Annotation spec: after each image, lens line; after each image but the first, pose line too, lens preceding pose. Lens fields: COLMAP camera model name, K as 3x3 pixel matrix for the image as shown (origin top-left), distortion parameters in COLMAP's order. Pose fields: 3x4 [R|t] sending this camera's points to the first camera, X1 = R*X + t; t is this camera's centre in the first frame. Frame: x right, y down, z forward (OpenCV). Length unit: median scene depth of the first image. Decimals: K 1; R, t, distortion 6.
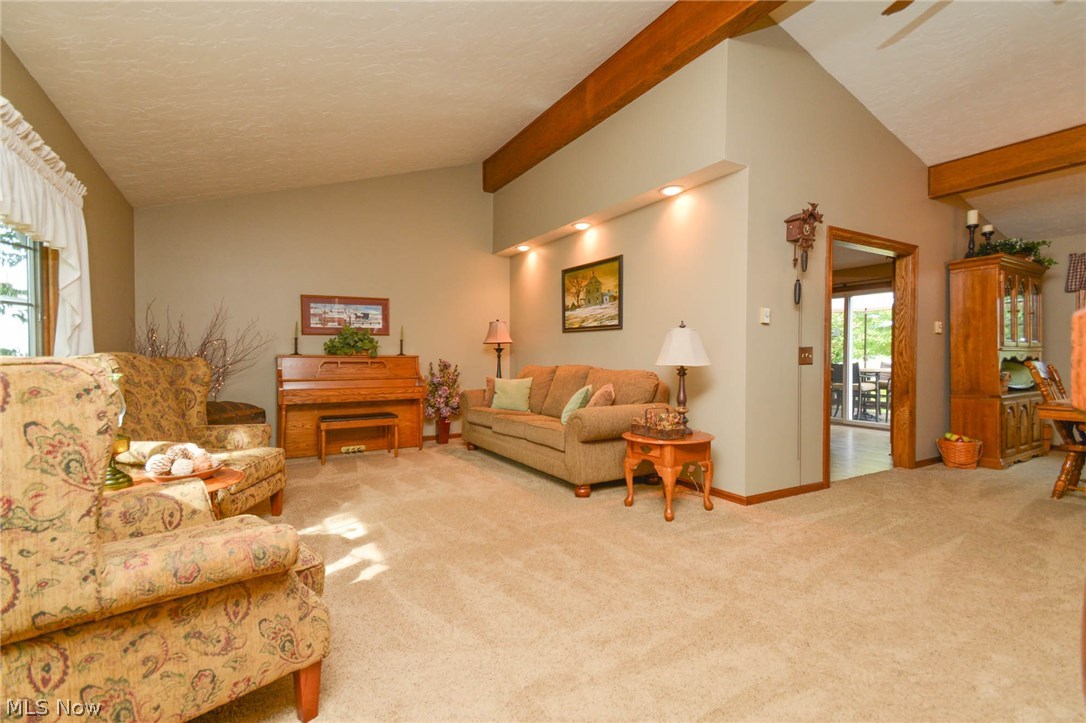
lens RADIAL K [[484.9, 0, 536.3], [0, 484.9, 363.0], [0, 0, 1]] dist [-0.000010, -0.000130]
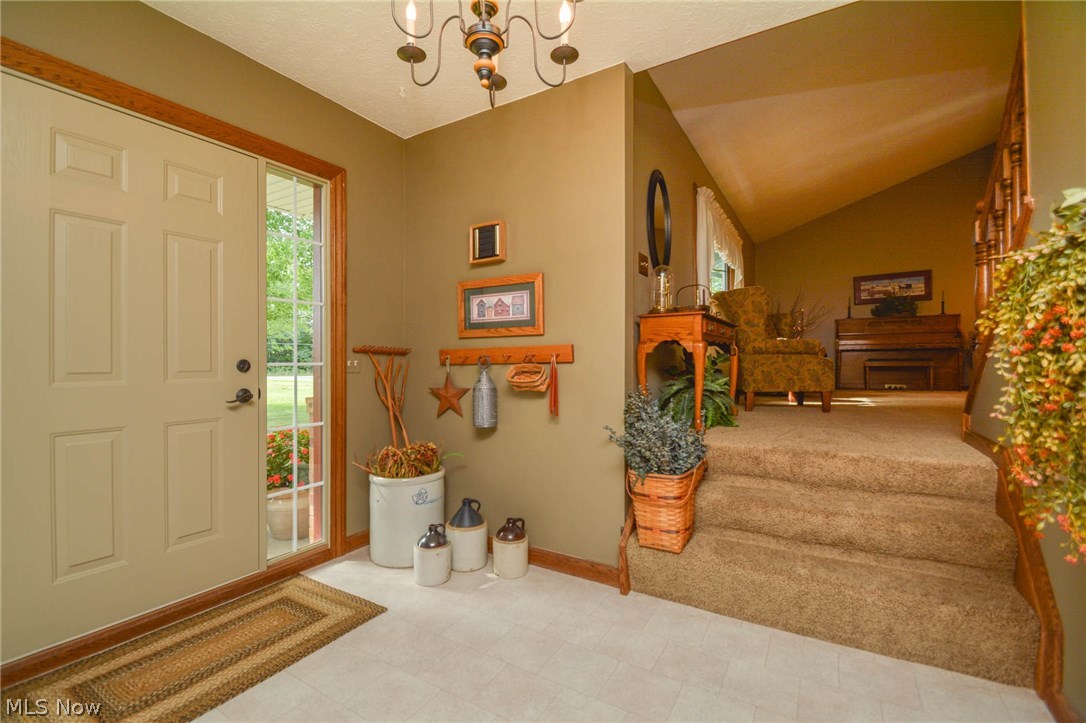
lens RADIAL K [[484.9, 0, 536.4], [0, 484.9, 363.5], [0, 0, 1]] dist [-0.000010, -0.000130]
pose [[0.469031, -0.010488, -0.883119, 0.327461], [-0.003395, 0.999901, -0.013678, 0.133047], [0.883175, 0.009414, 0.468949, -0.480370]]
